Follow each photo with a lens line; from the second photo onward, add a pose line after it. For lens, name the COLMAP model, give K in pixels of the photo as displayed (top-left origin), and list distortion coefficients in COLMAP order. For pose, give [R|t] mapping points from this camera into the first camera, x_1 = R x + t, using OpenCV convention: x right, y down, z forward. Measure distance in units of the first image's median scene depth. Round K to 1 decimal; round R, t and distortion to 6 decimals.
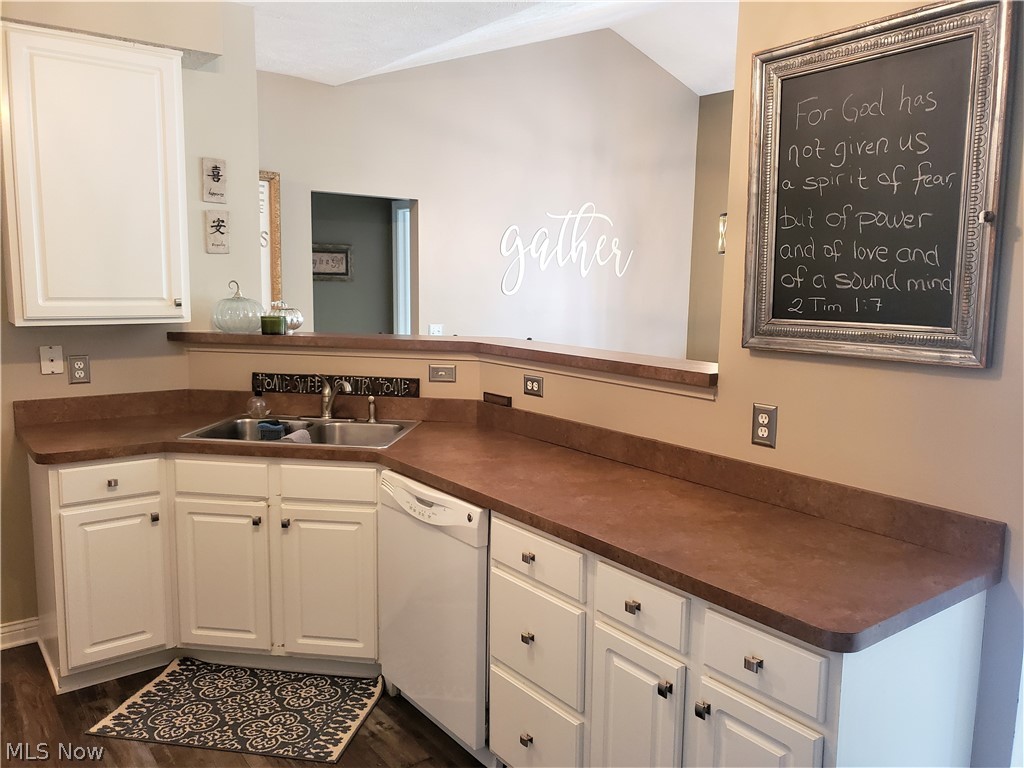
lens RADIAL K [[805.6, 0, 513.5], [0, 805.6, 387.8], [0, 0, 1]] dist [0.023695, 0.011306]
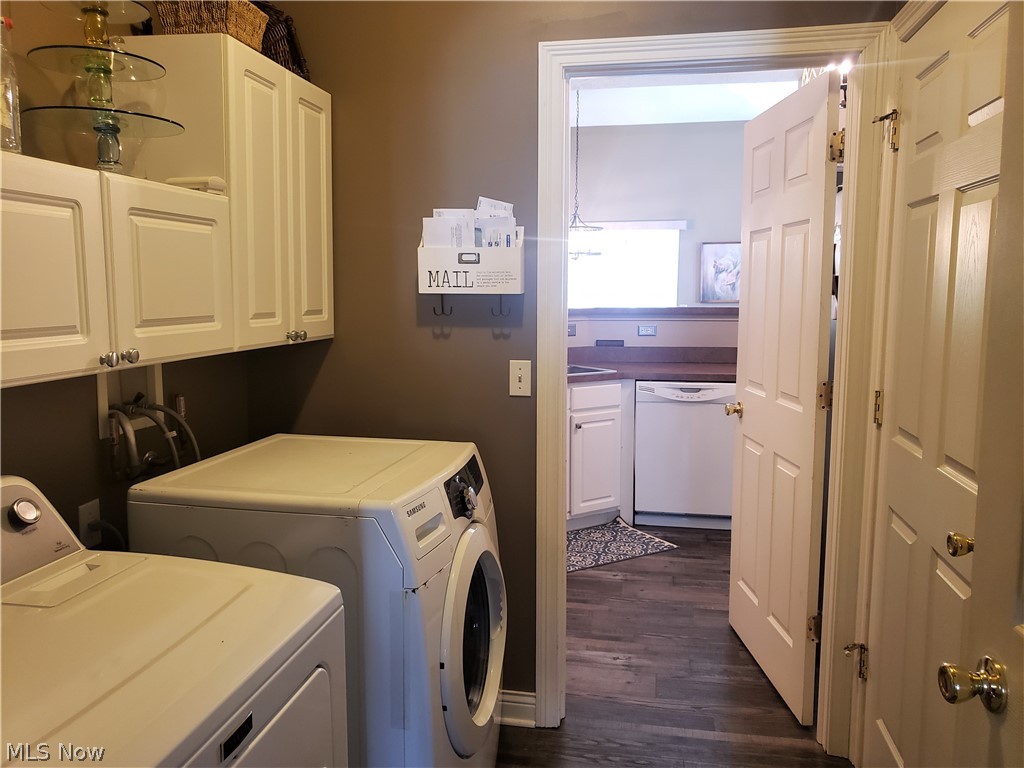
lens RADIAL K [[805.6, 0, 506.4], [0, 805.6, 378.3], [0, 0, 1]] dist [0.023695, 0.011306]
pose [[0.733925, -0.084778, 0.673919, -1.497580], [0.098054, 0.995011, 0.018386, 0.041746], [-0.672116, 0.052586, 0.738576, -0.022010]]
